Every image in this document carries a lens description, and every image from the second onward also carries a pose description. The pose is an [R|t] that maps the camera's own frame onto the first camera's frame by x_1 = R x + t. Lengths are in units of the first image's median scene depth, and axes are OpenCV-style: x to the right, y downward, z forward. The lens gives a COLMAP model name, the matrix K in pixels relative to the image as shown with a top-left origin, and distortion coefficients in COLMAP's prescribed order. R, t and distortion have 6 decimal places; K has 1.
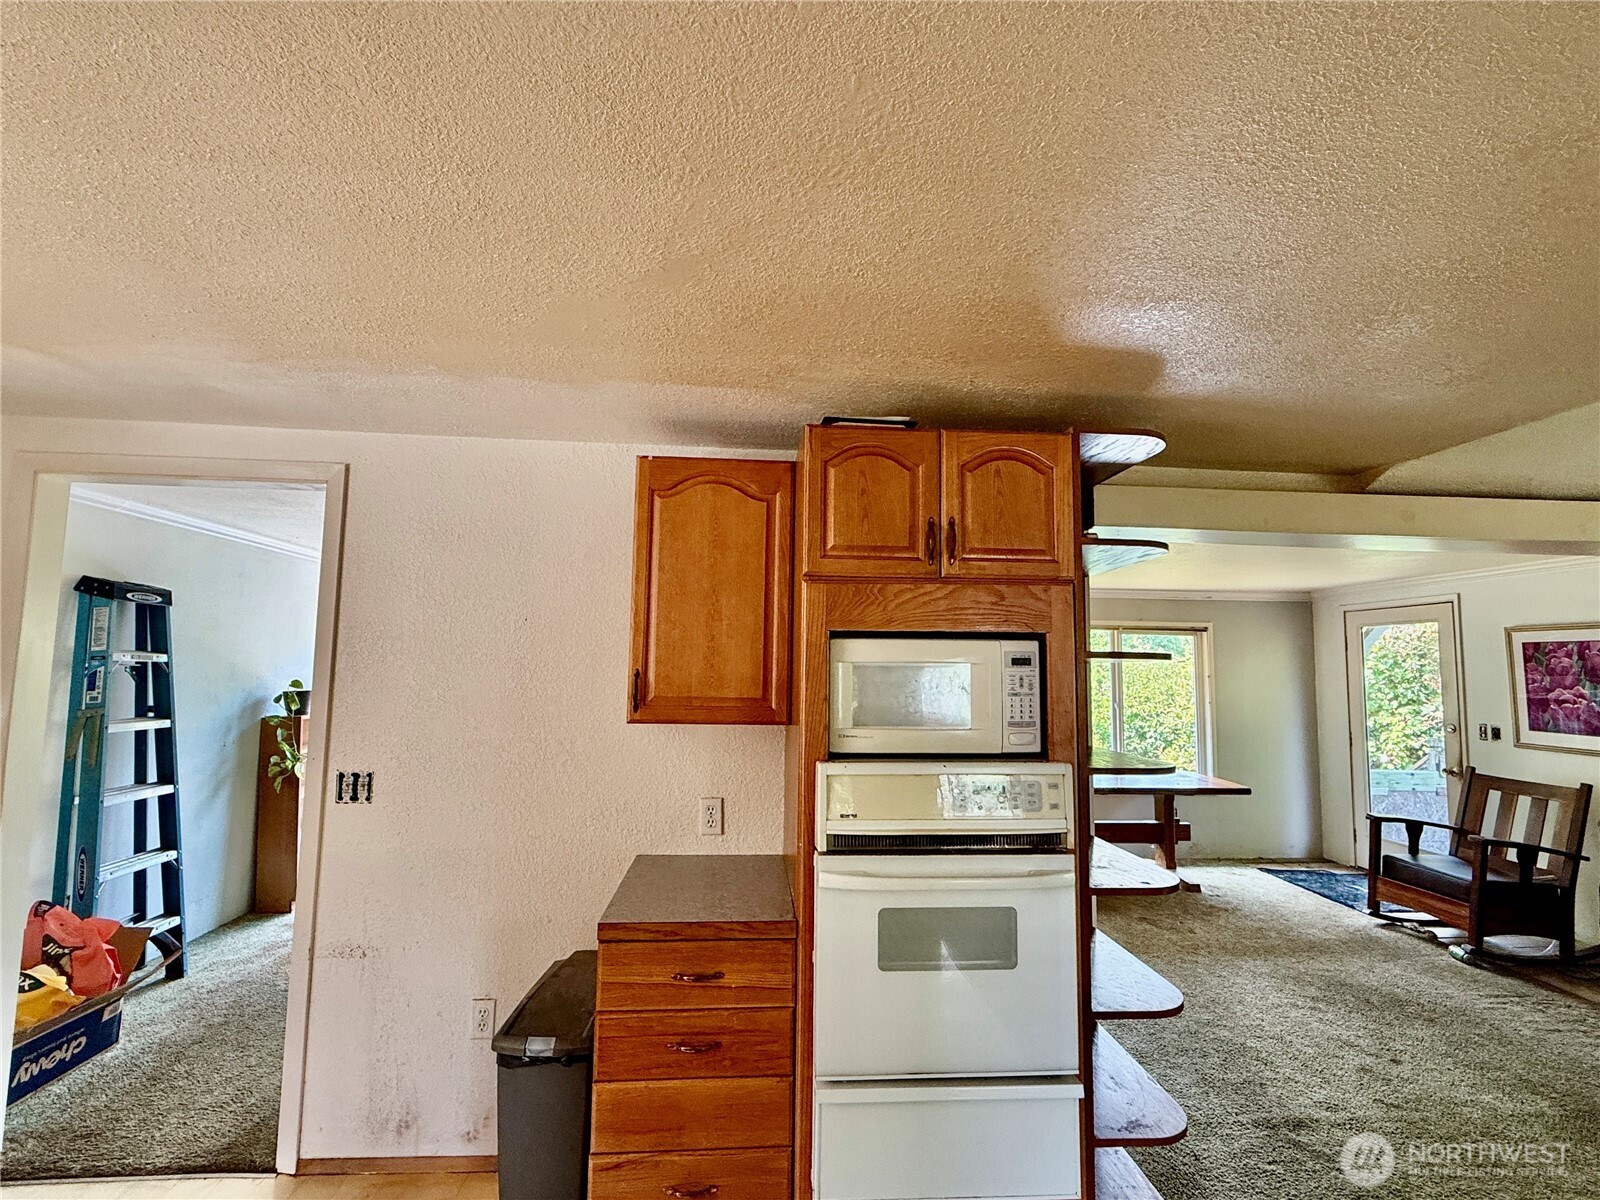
lens RADIAL K [[739.9, 0, 800.1], [0, 739.9, 609.7], [0, 0, 1]] dist [-0.000896, 0.001465]
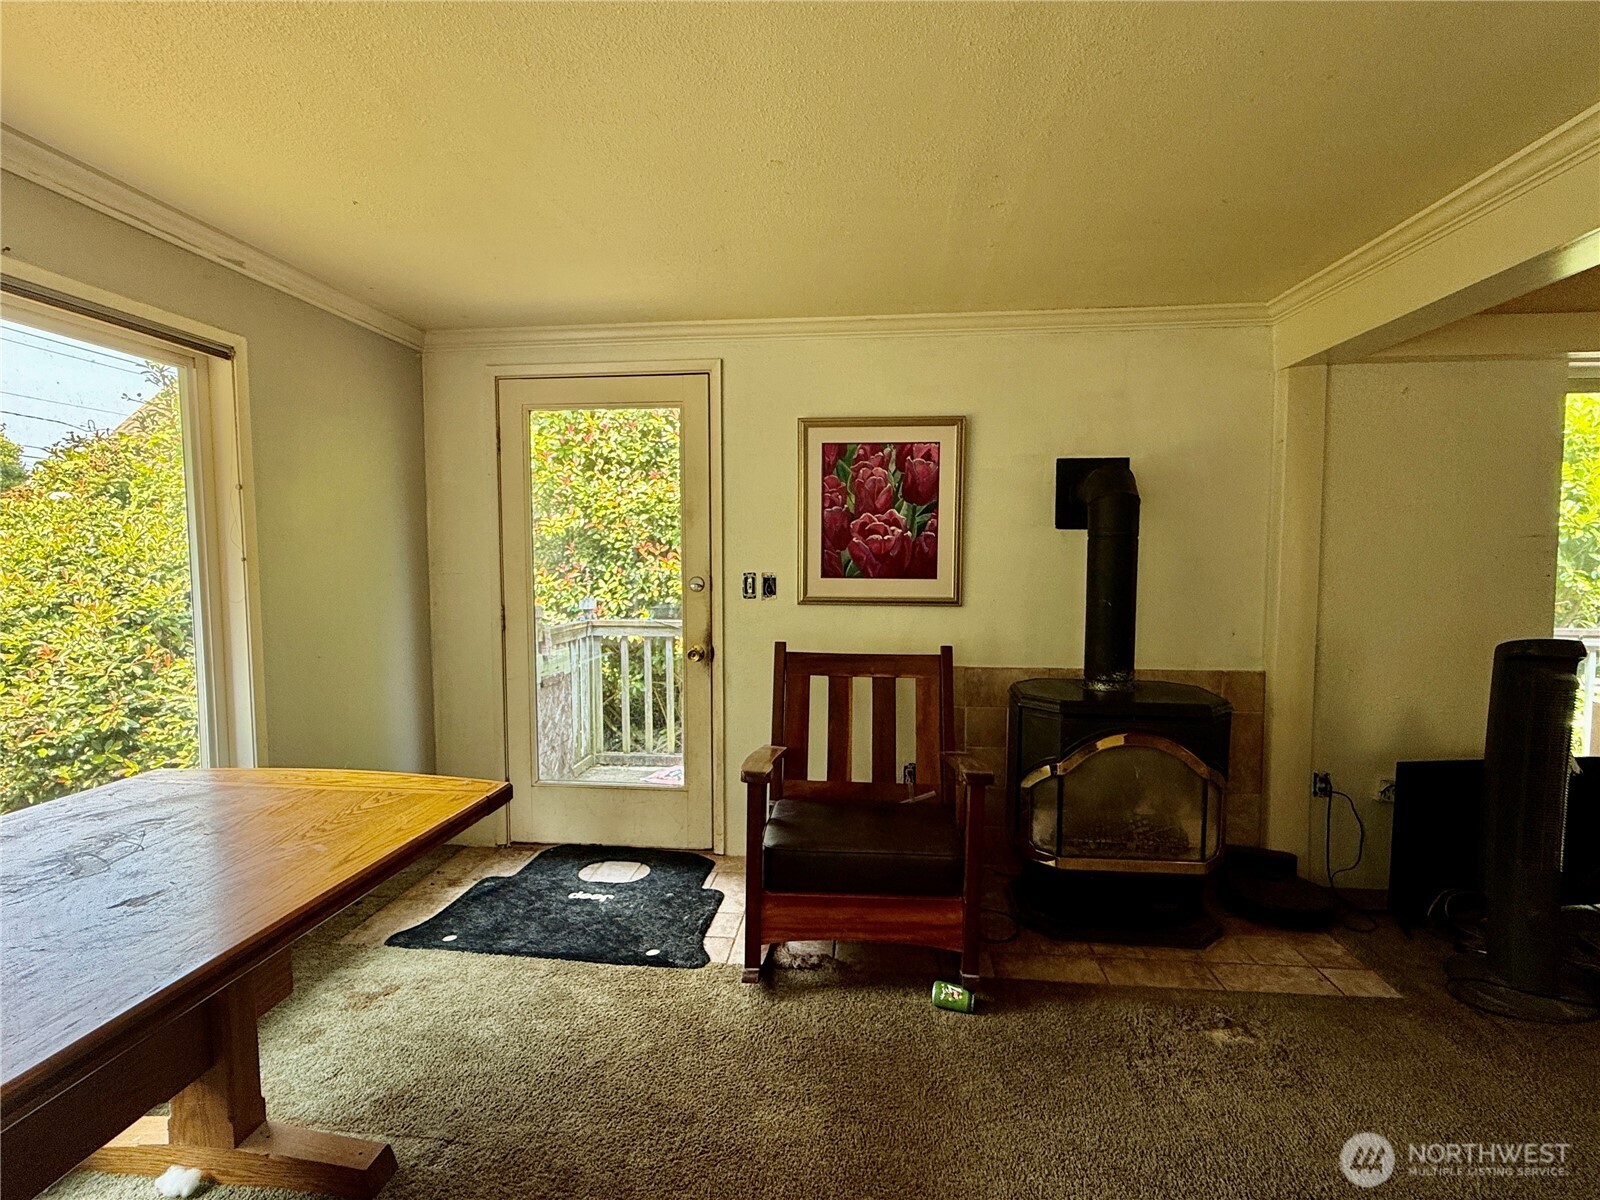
lens RADIAL K [[739.9, 0, 797.3], [0, 739.9, 599.6], [0, 0, 1]] dist [-0.000896, 0.001465]
pose [[0.163671, -0.083119, 0.983007, 0.332508], [-0.075338, 0.992481, 0.096463, 0.123060], [-0.983634, -0.089846, 0.156179, 0.933690]]
